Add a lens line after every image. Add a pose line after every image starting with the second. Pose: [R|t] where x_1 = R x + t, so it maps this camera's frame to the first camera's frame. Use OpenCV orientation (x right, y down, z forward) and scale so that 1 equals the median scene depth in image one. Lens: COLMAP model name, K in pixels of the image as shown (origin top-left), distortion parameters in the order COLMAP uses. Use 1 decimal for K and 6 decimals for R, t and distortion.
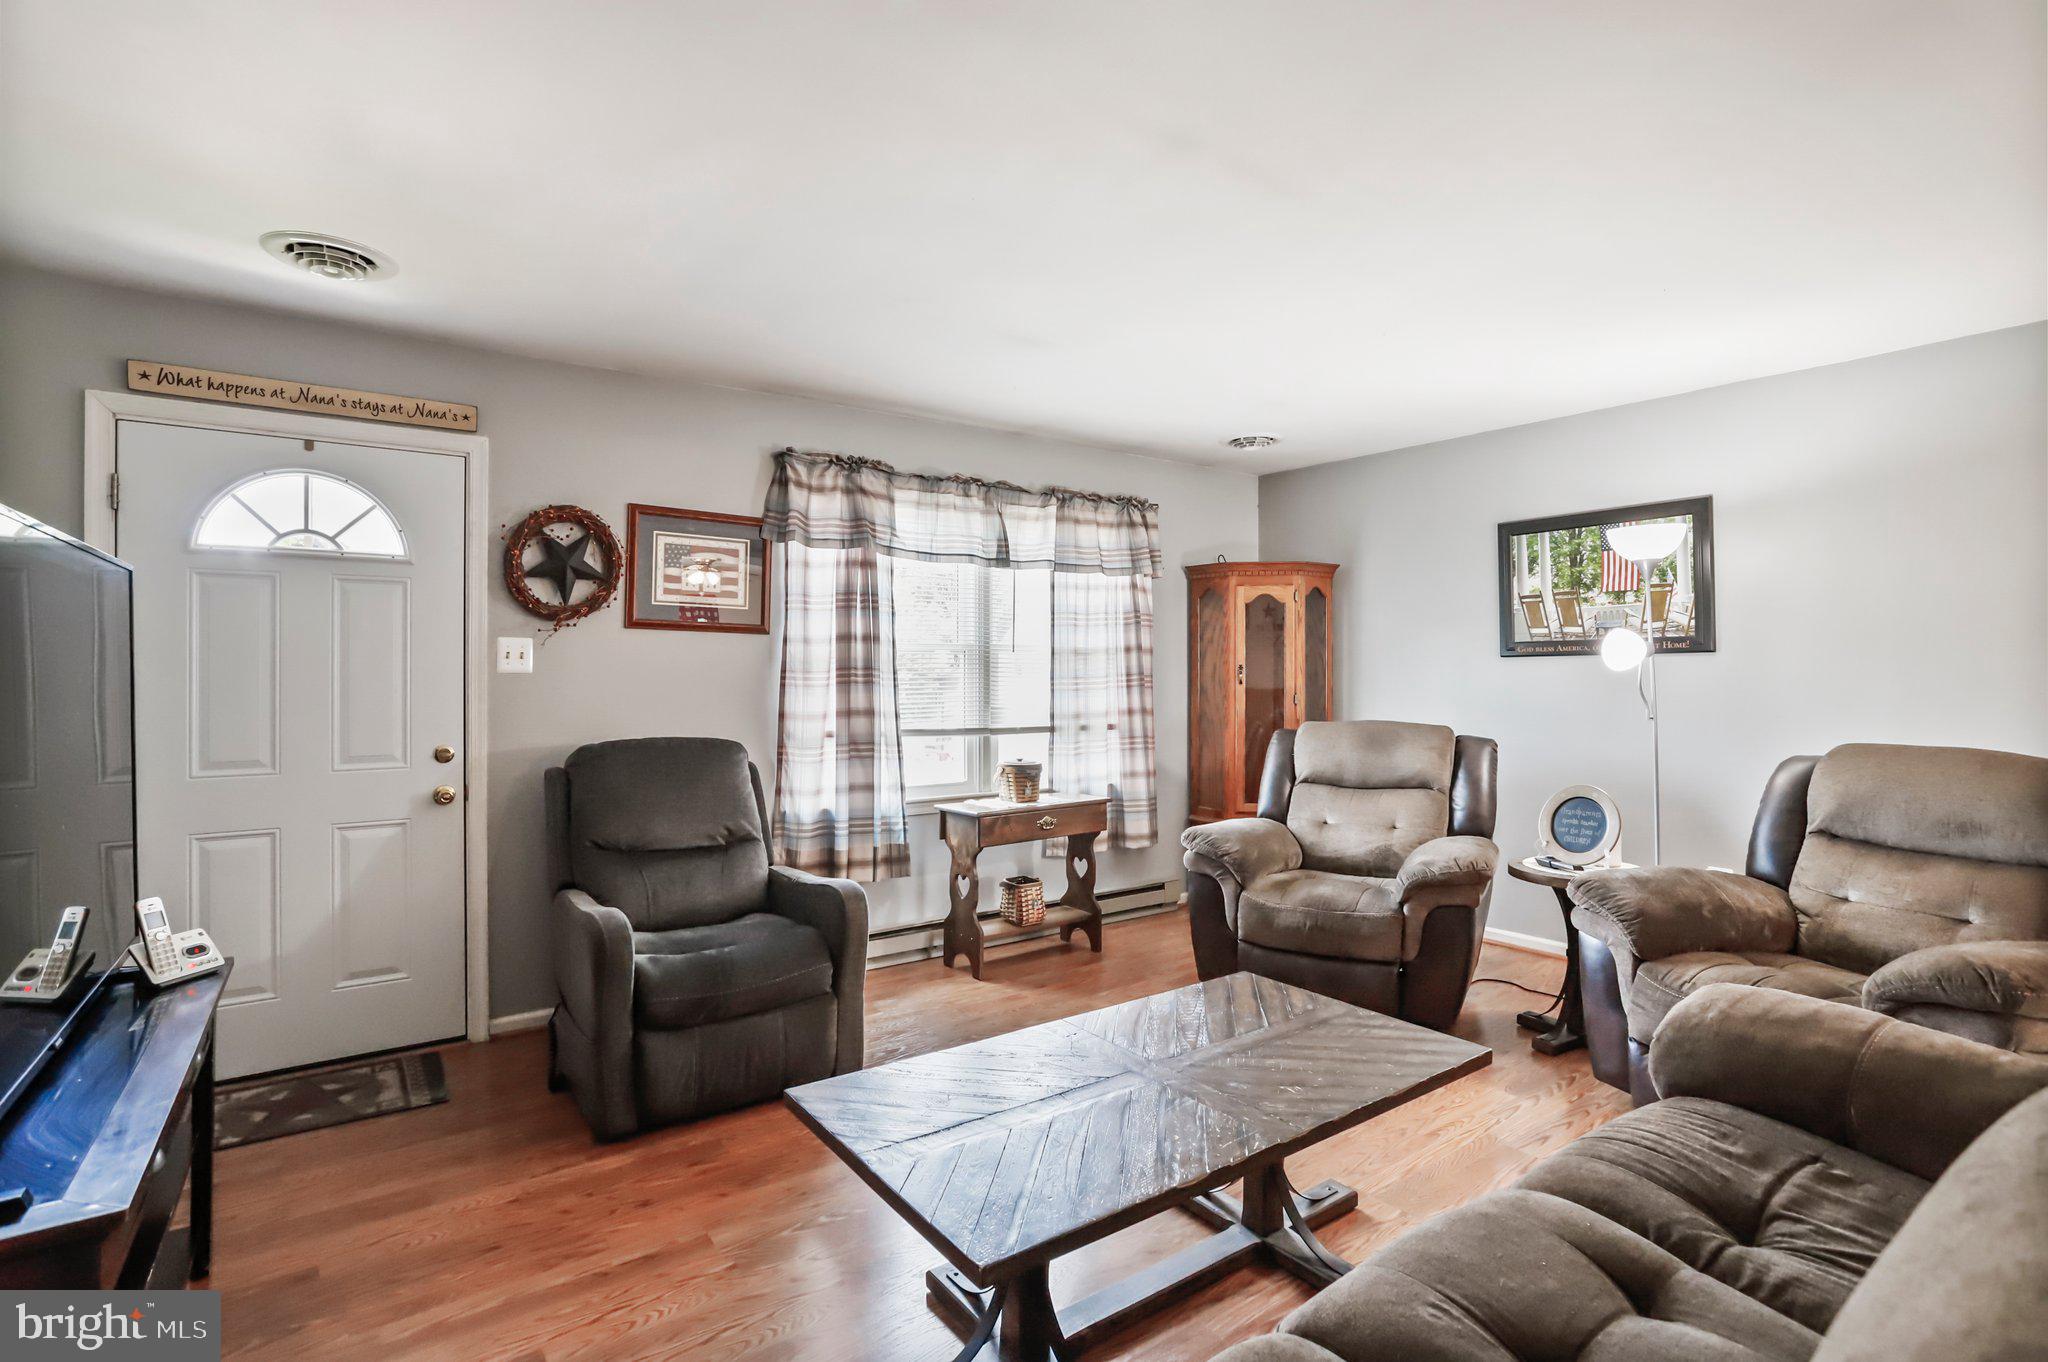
lens RADIAL K [[994.3, 0, 1022.1], [0, 994.3, 669.4], [0, 0, 1]] dist [-0.061897, 0.035351]
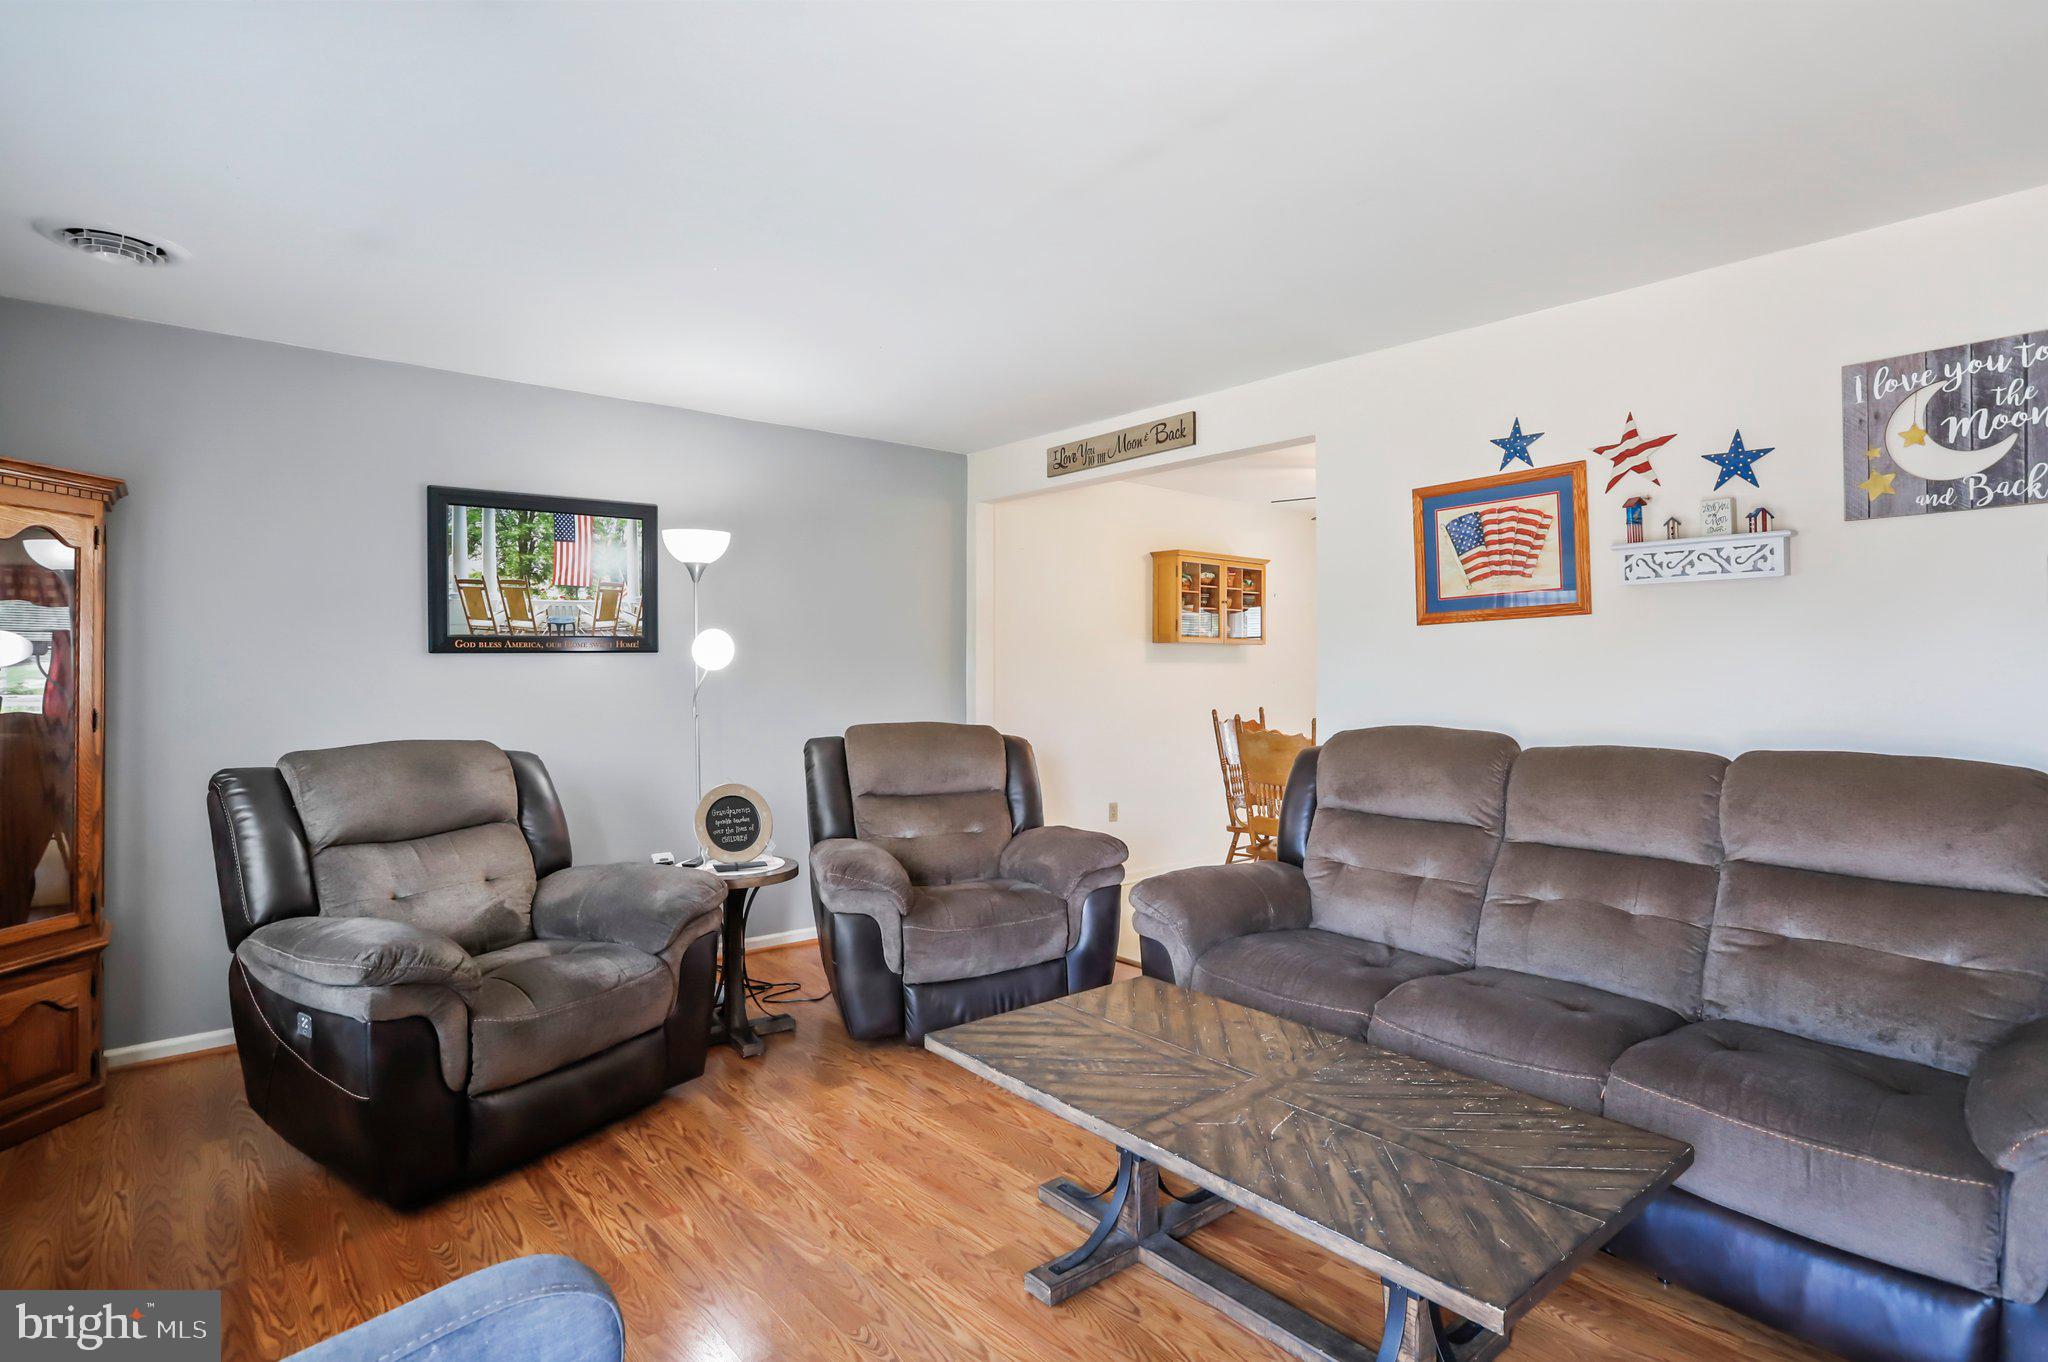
lens RADIAL K [[1033.1, 0, 1024.0], [0, 1033.1, 681.0], [0, 0, 1]] dist [-0.002207, -0.000180]
pose [[-0.045268, -0.015969, 0.998847, -0.401054], [-0.005597, 0.999861, 0.015732, -0.005803], [-0.998959, -0.004878, -0.045351, 0.586107]]
